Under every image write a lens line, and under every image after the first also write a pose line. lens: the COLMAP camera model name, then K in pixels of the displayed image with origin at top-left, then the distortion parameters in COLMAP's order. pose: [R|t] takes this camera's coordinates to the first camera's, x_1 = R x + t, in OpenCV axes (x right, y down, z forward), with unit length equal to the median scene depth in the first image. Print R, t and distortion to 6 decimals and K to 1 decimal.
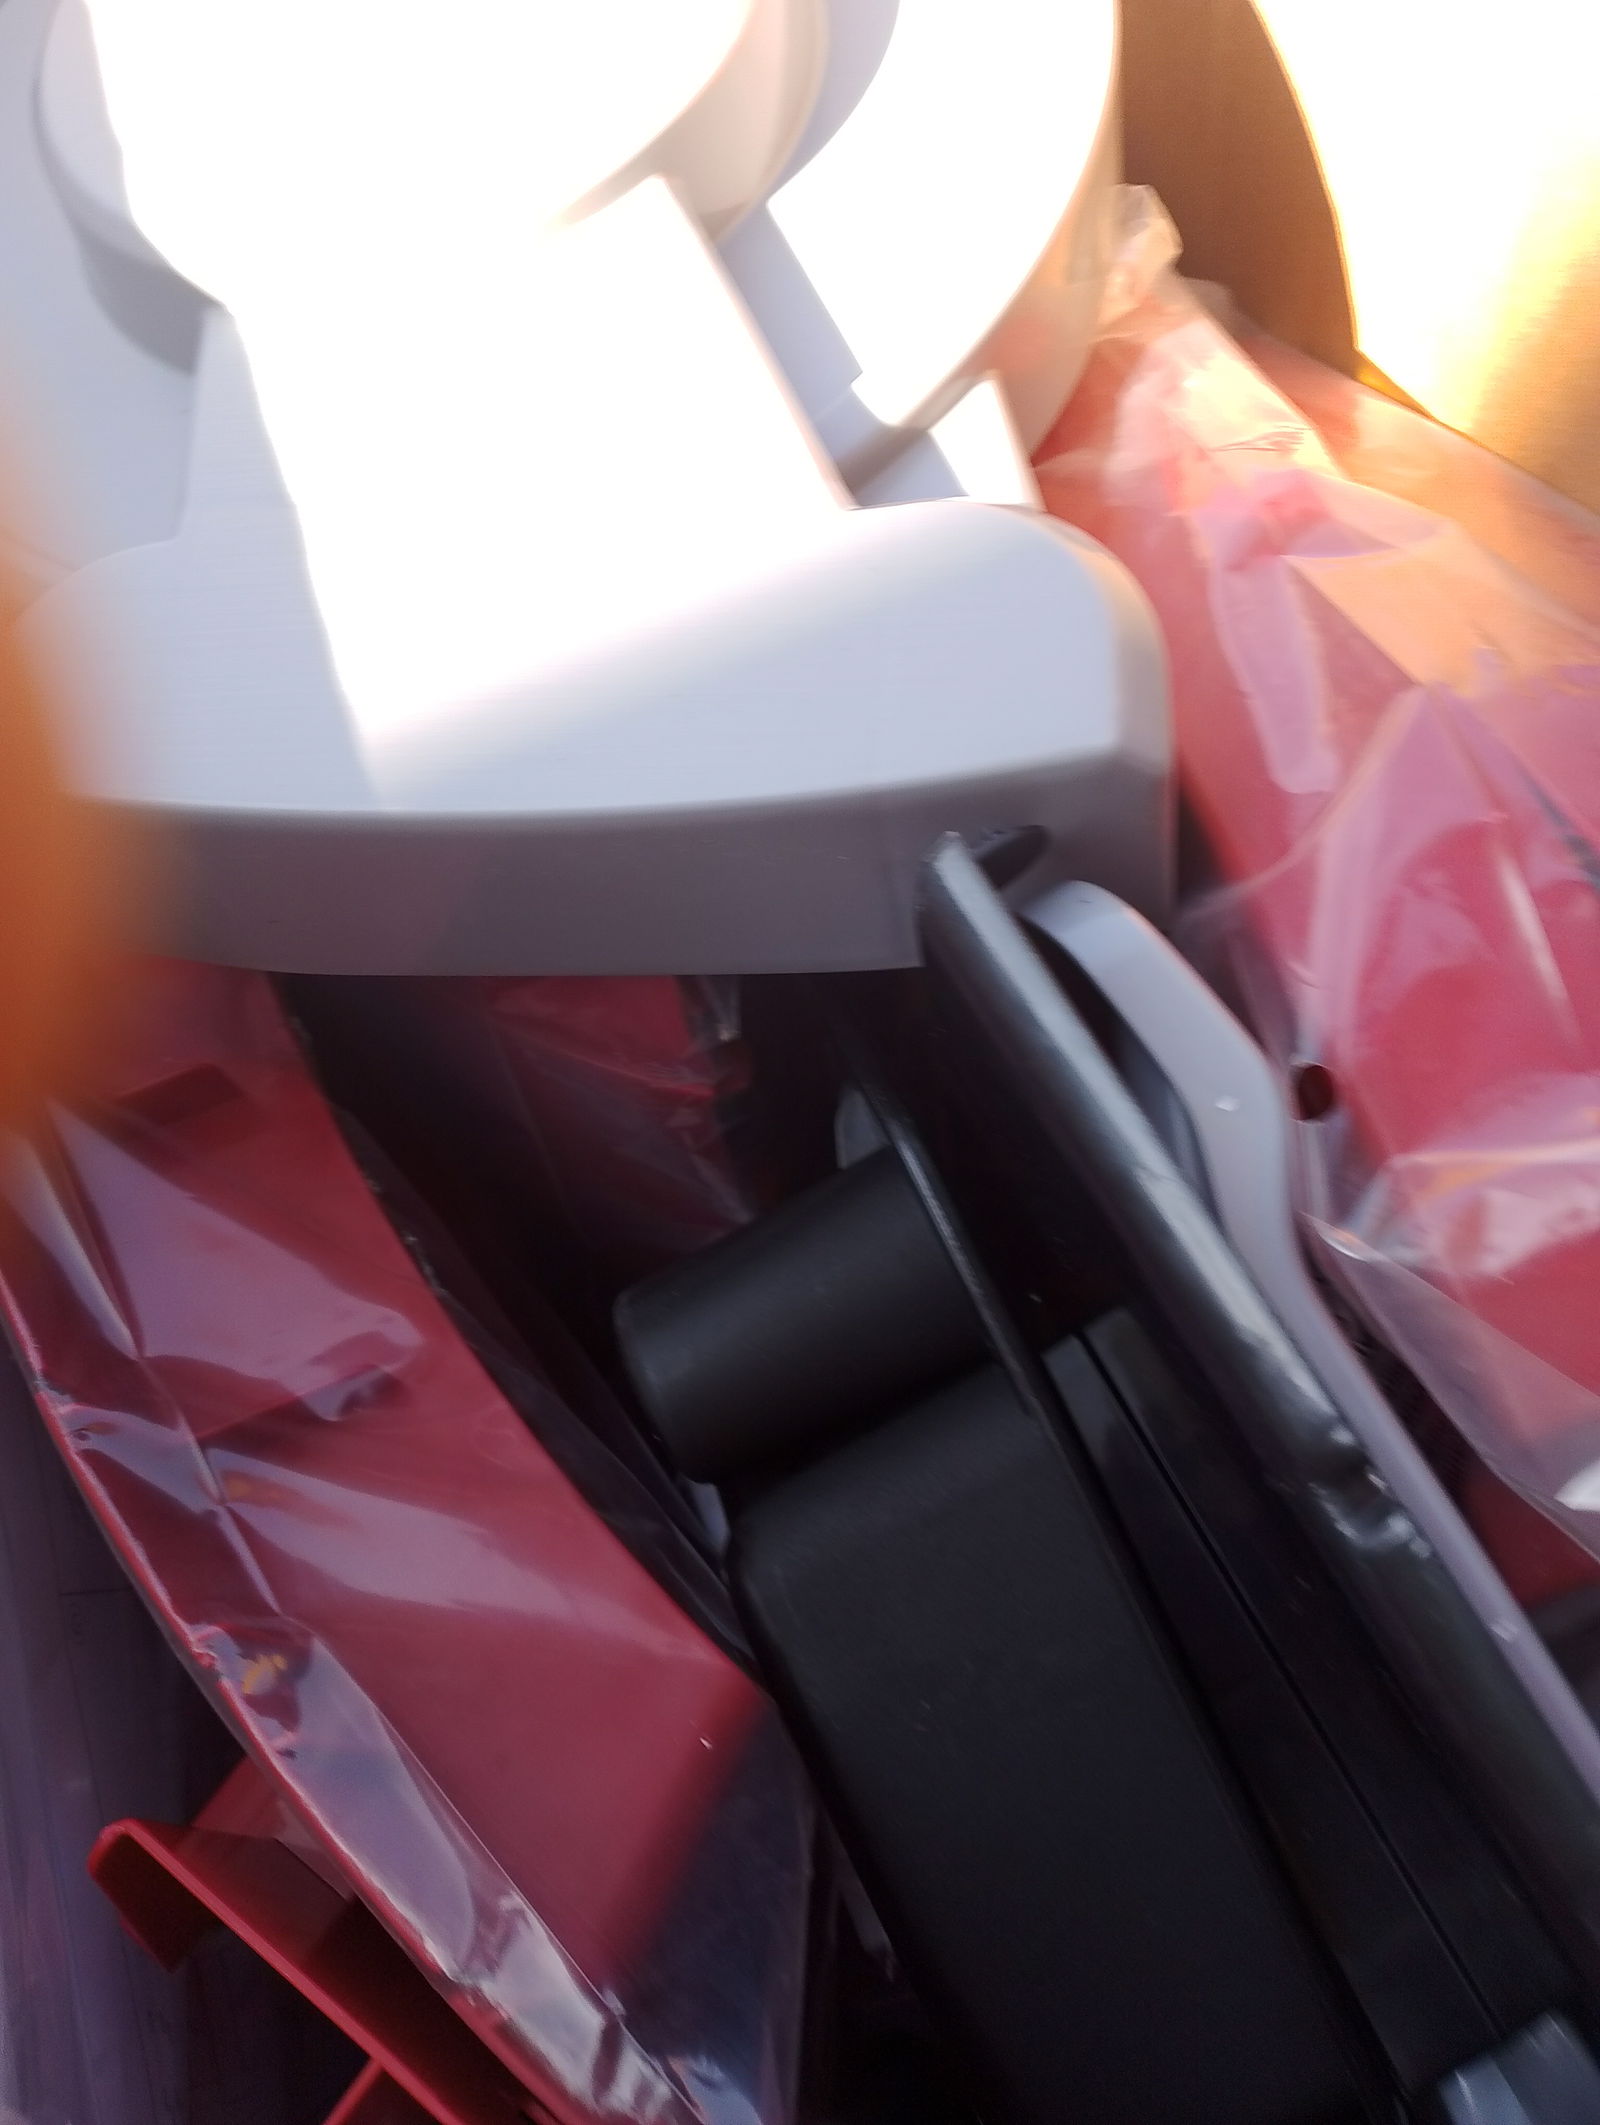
lens RADIAL K [[1583.2, 0, 800.0], [0, 1583.2, 1062.5], [0, 0, 1]] dist [0.016604, -0.070323]
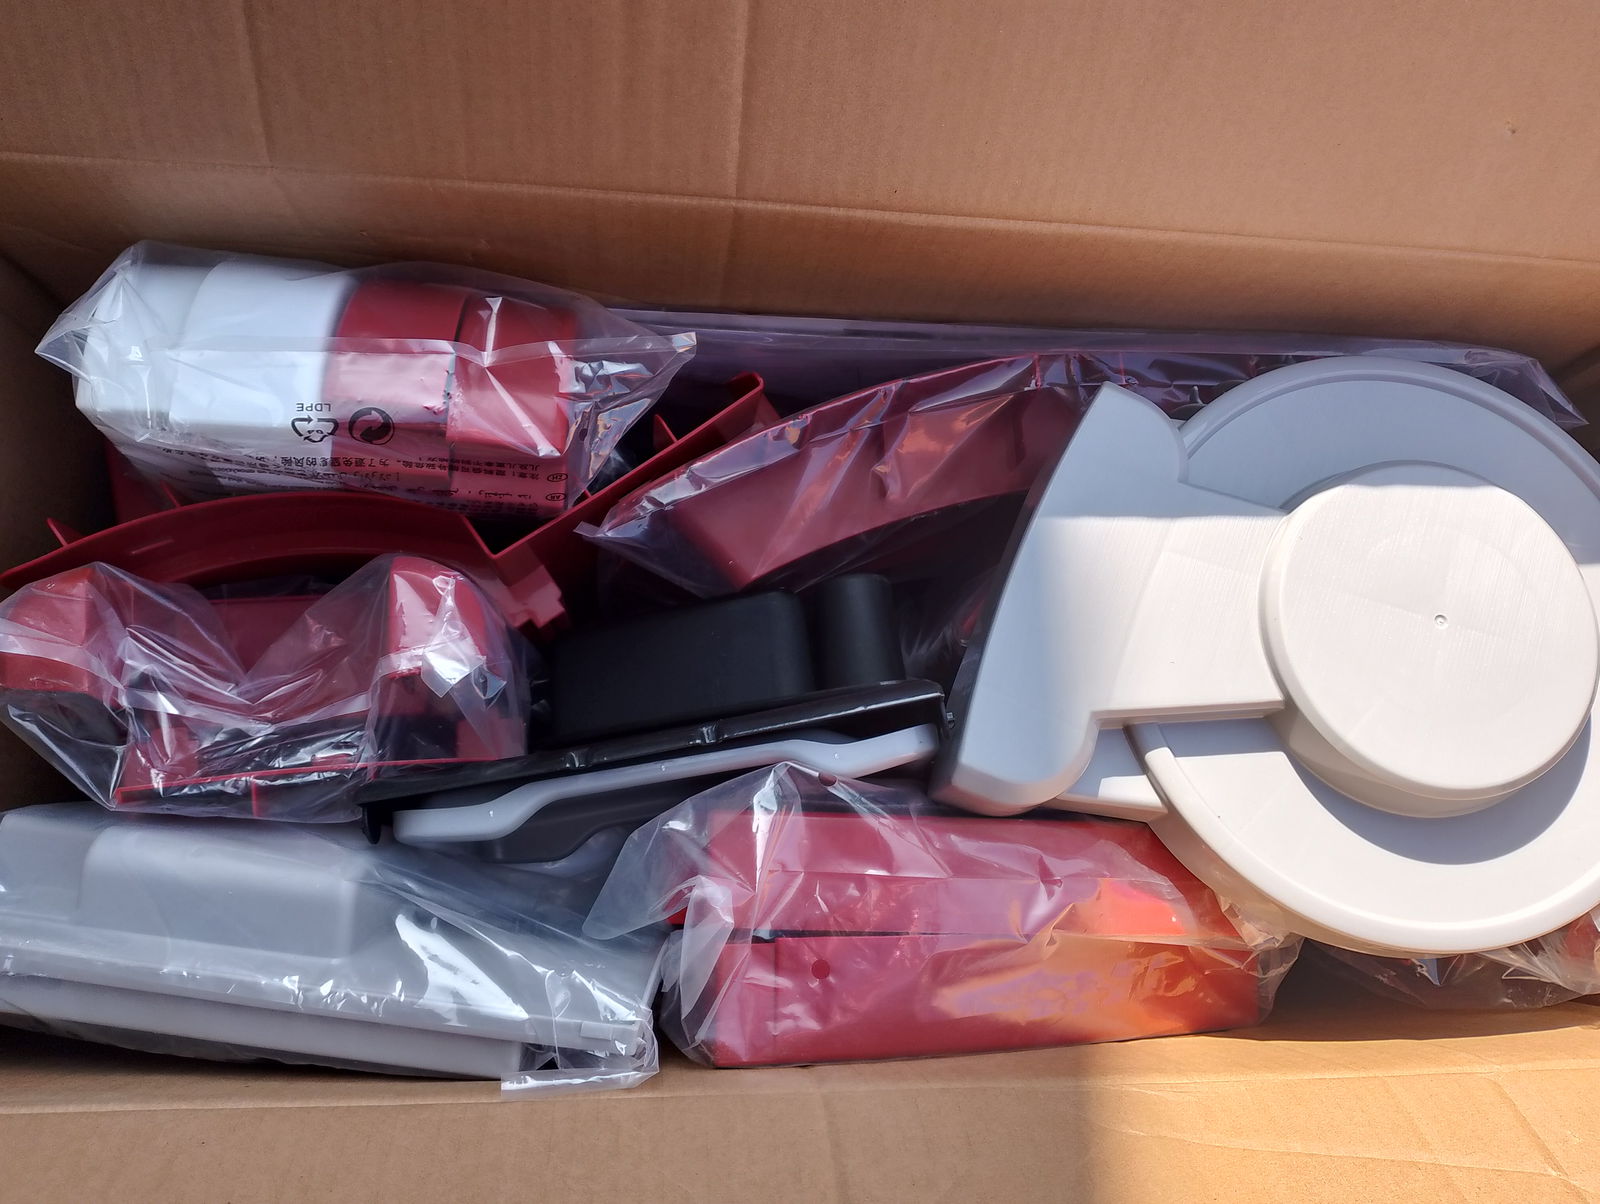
lens RADIAL K [[1192.1, 0, 800.0], [0, 1192.1, 602.0], [0, 0, 1]] dist [0.016604, -0.070323]
pose [[-0.328098, 0.939674, -0.096768, 0.193726], [-0.866843, -0.258782, 0.426163, -0.688298], [0.375412, 0.223706, 0.899456, -1.002872]]
